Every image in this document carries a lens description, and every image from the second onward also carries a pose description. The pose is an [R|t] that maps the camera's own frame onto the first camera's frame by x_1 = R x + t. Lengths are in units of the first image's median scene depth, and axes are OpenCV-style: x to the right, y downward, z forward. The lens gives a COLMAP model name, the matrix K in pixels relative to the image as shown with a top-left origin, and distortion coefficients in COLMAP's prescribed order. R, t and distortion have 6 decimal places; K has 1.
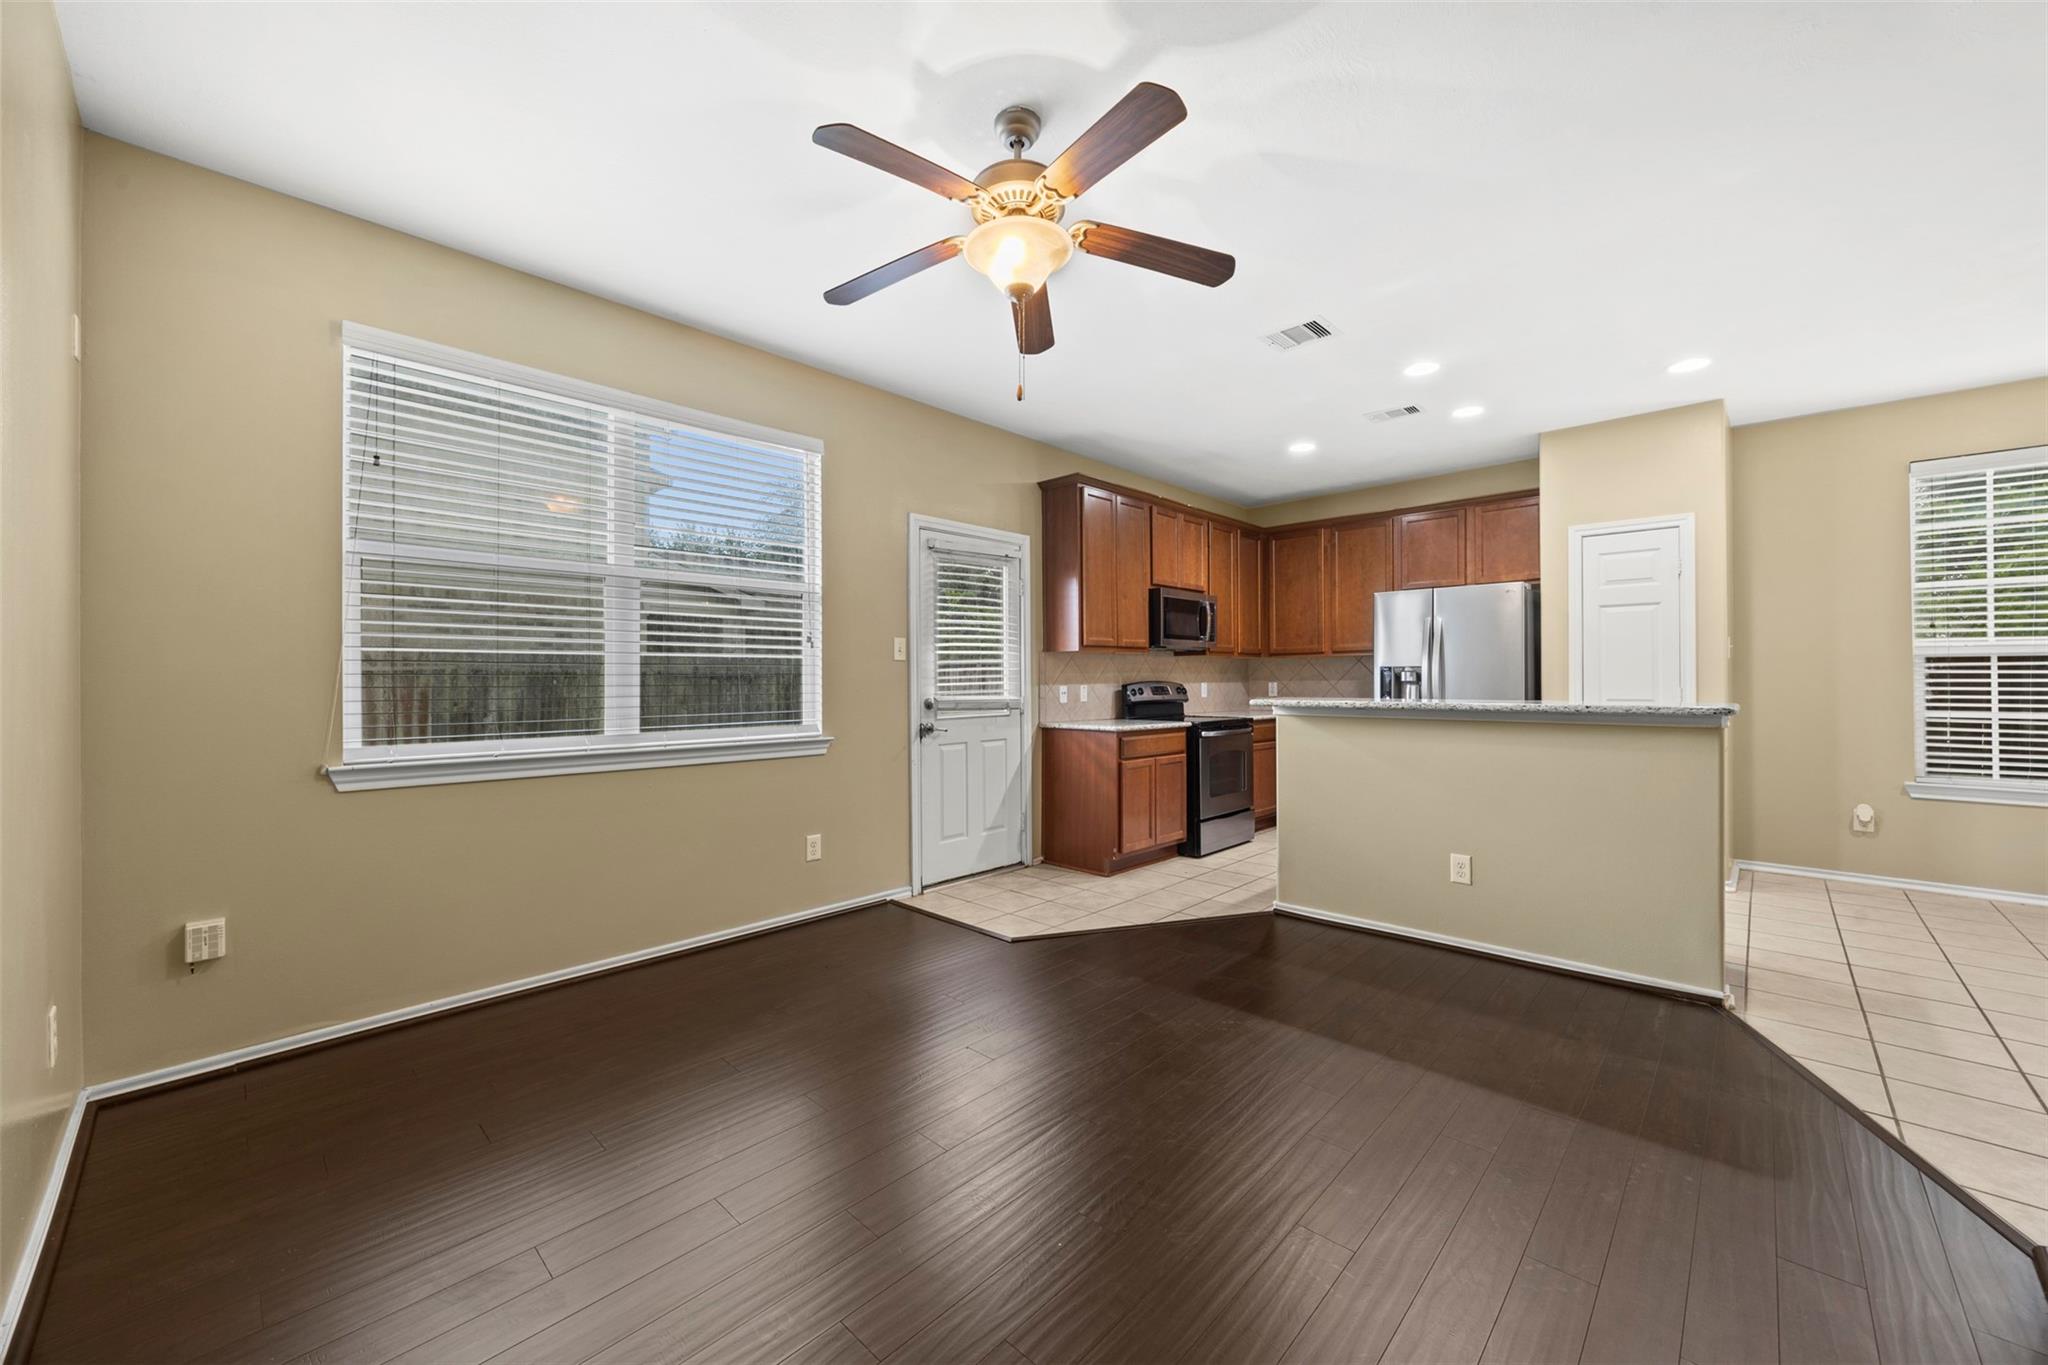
lens RADIAL K [[779.3, 0, 1028.6], [0, 779.3, 673.5], [0, 0, 1]] dist [-0.006486, 0.001513]
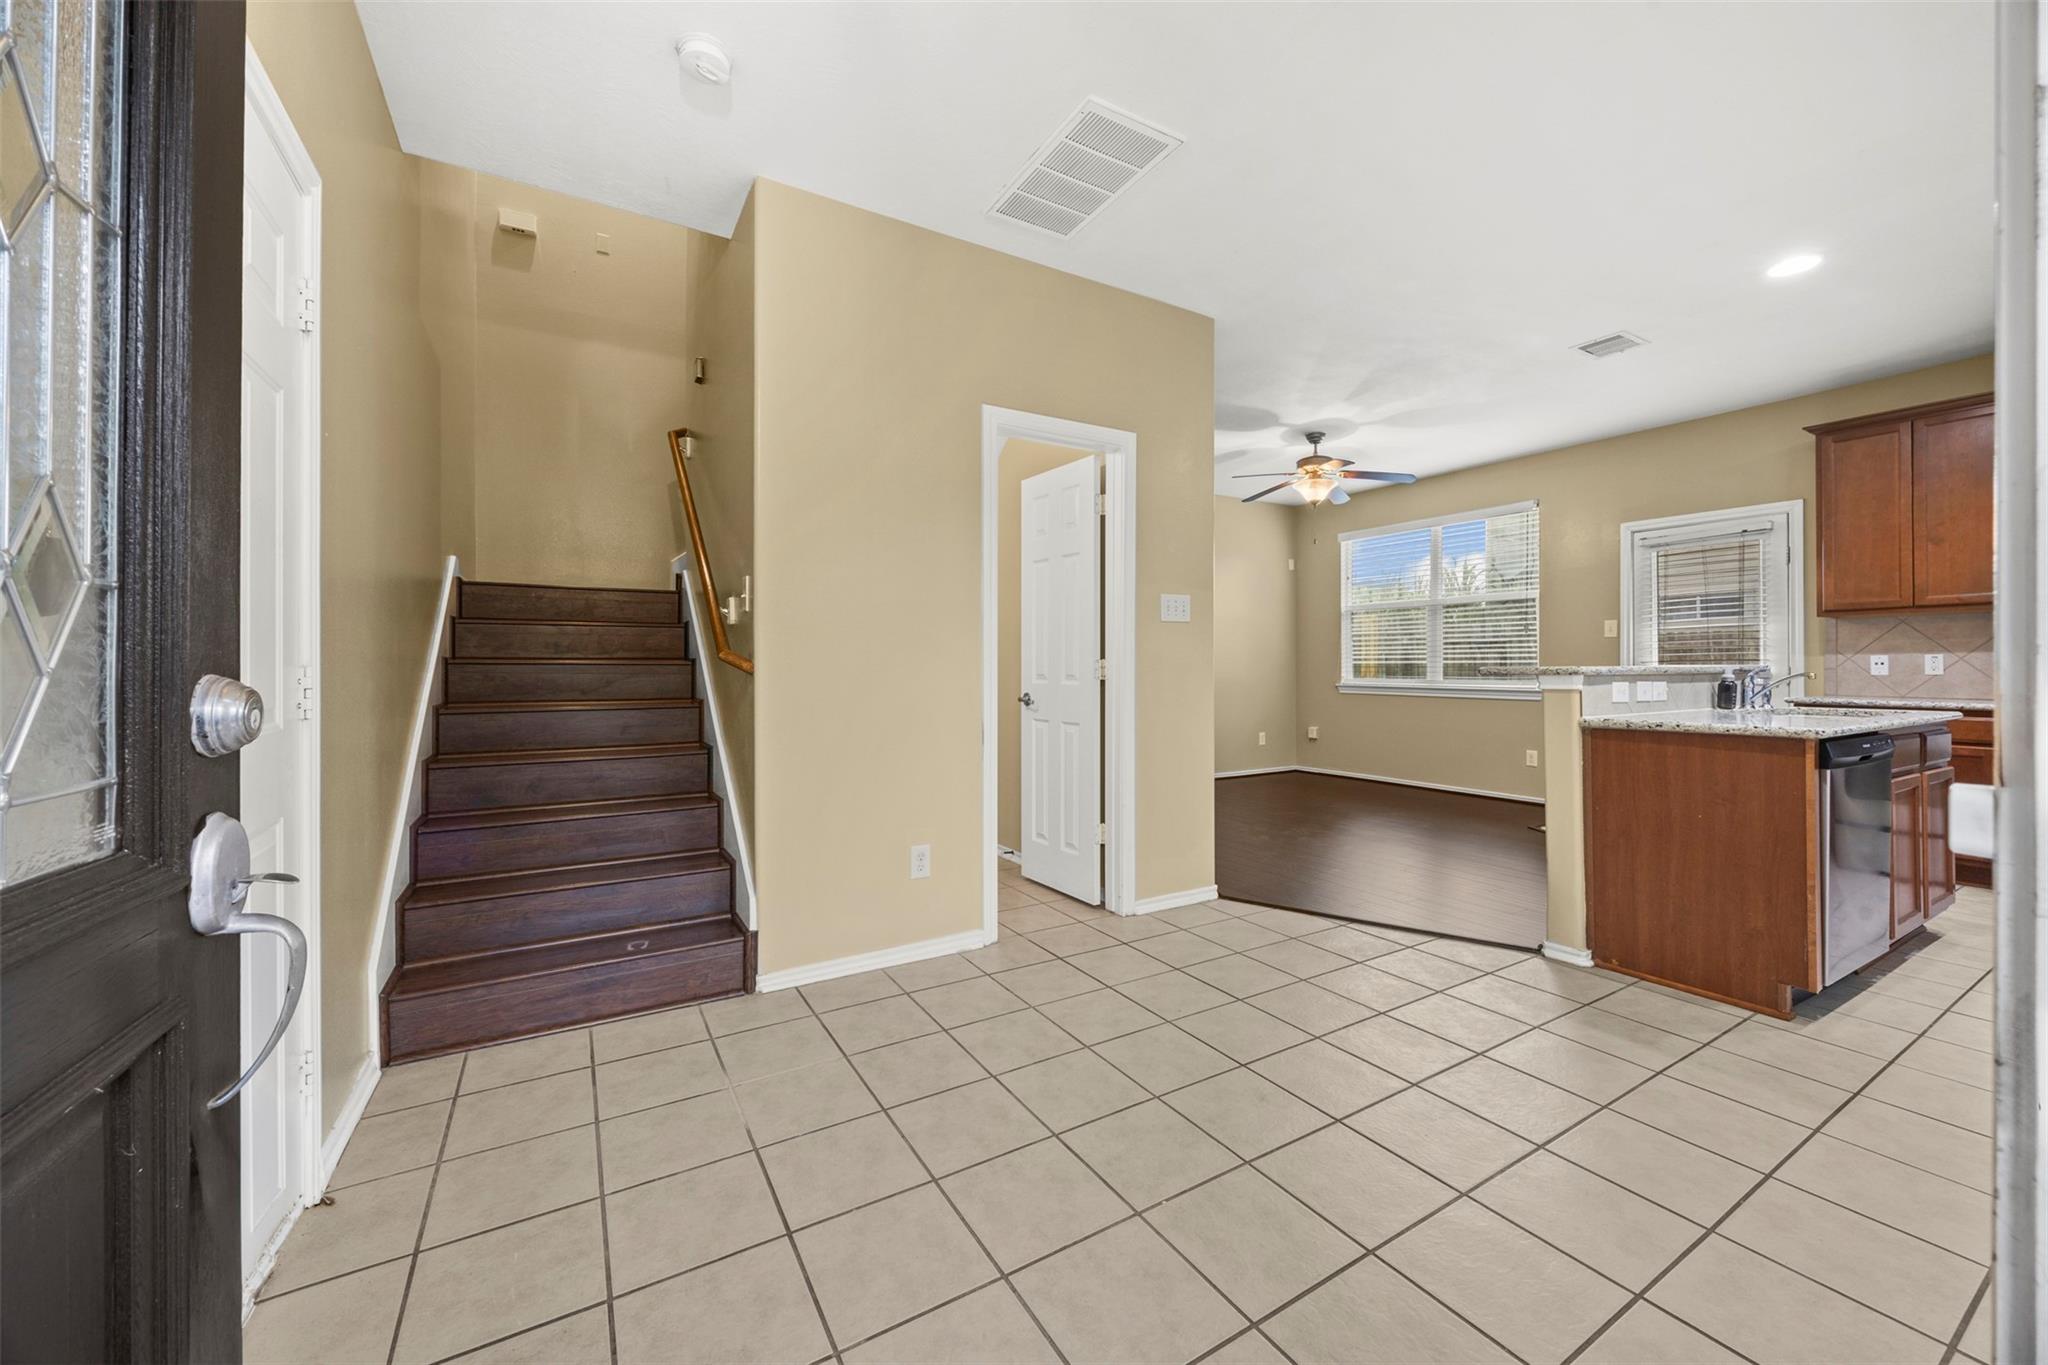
lens RADIAL K [[779.3, 0, 1024.4], [0, 779.3, 665.4], [0, 0, 1]] dist [-0.006486, 0.001513]
pose [[-0.270416, 0.002912, -0.962739, 1.330097], [0.012085, 0.999927, -0.000370, 0.018611], [0.962668, -0.011735, -0.270431, 0.378731]]
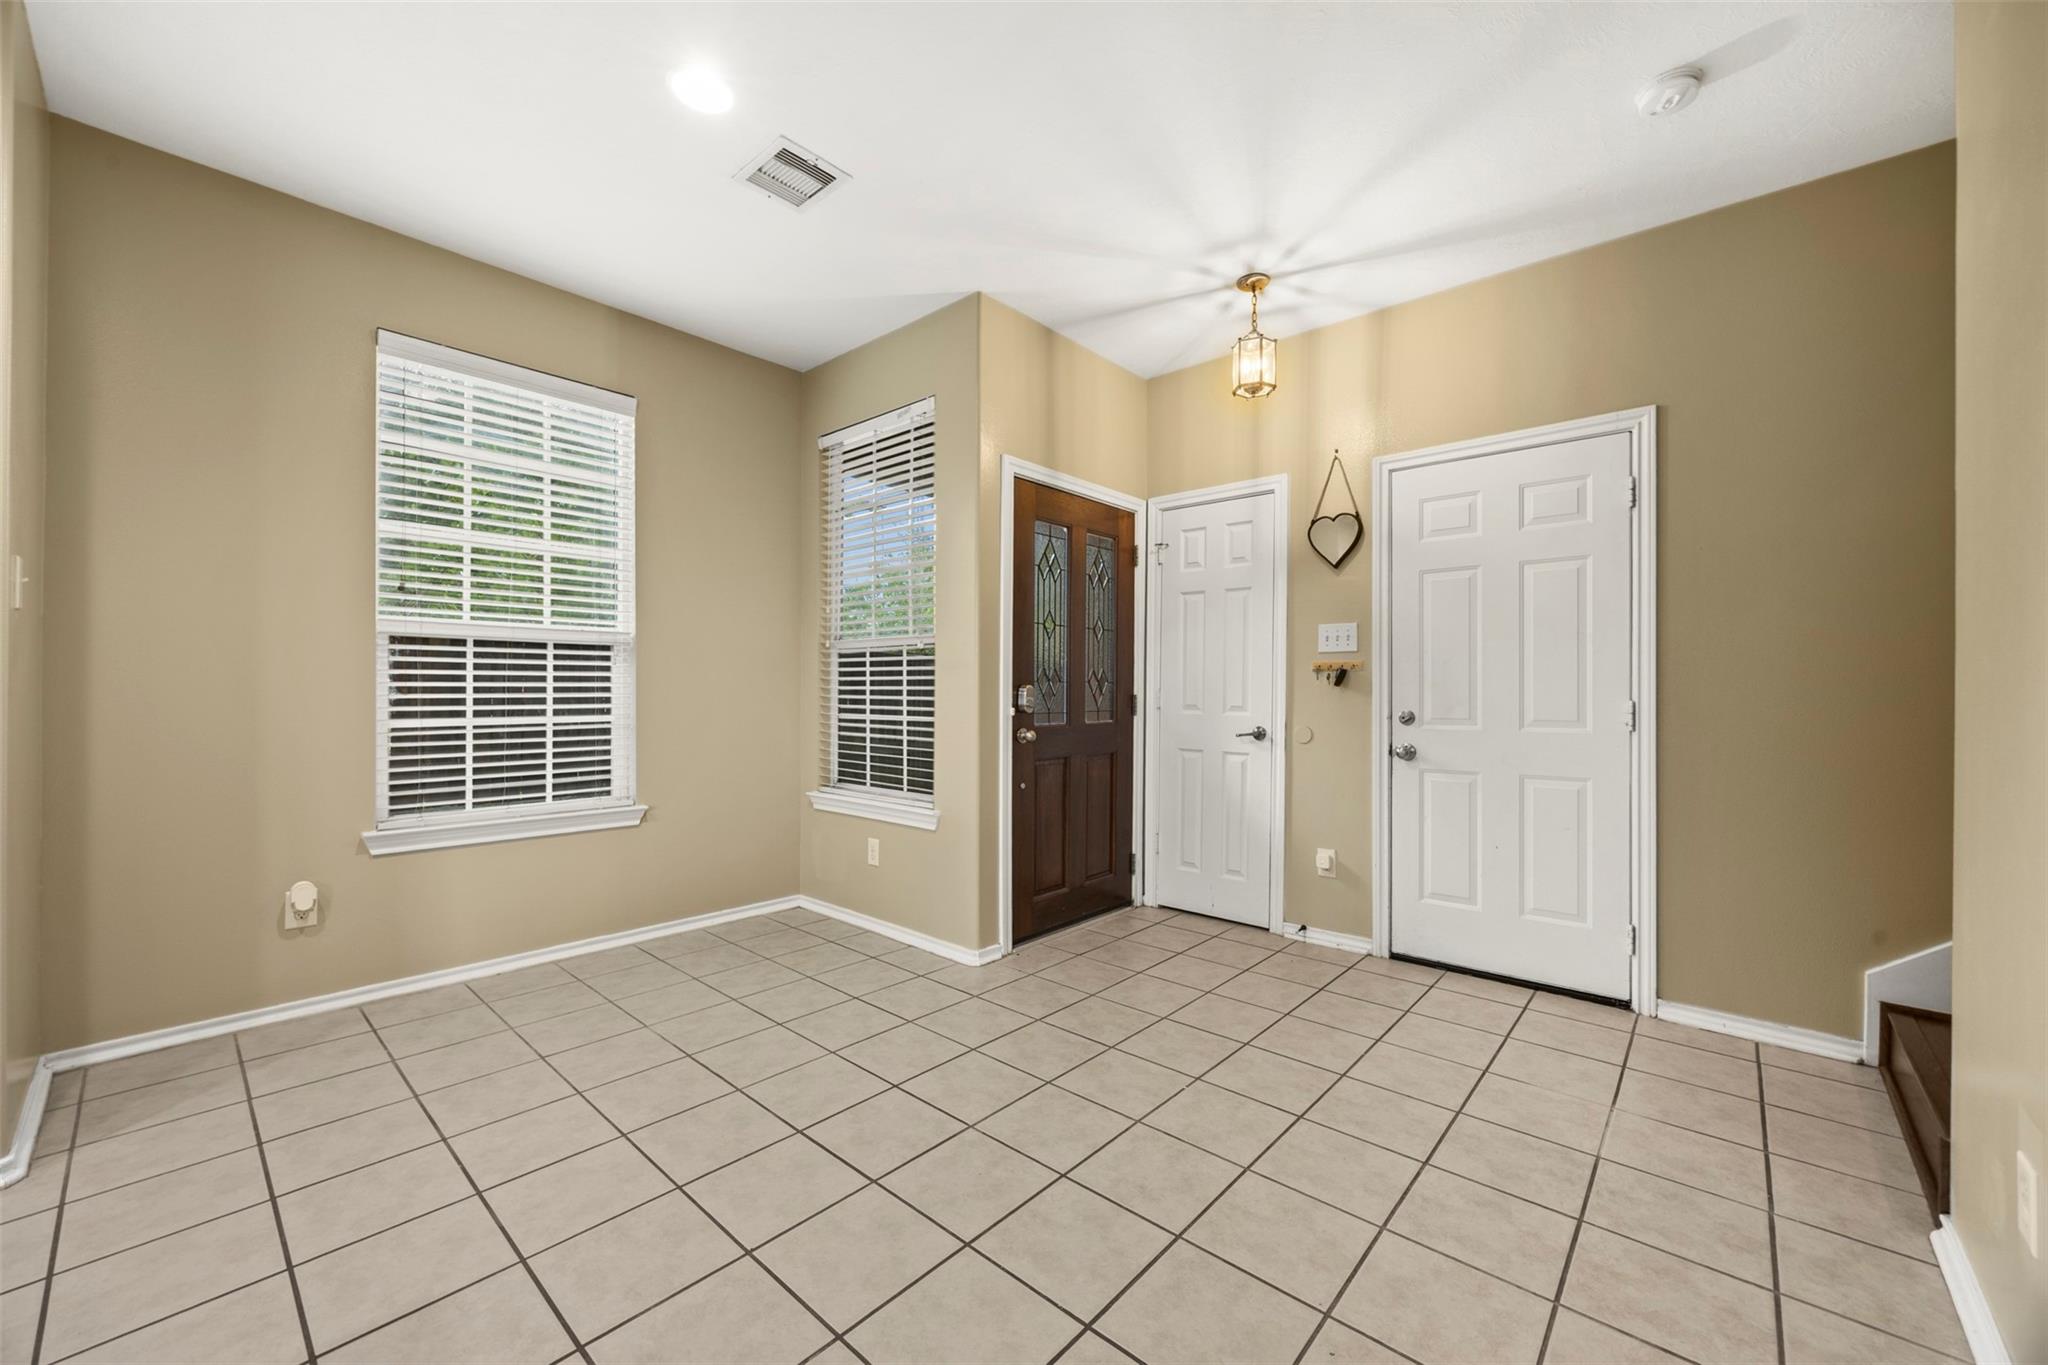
lens RADIAL K [[779.3, 0, 1026.7], [0, 779.3, 688.8], [0, 0, 1]] dist [-0.006486, 0.001513]
pose [[-0.028634, 0.001348, 0.999589, 0.471335], [-0.015970, 0.999871, -0.001805, 0.015655], [-0.999462, -0.016015, -0.028609, 0.466597]]
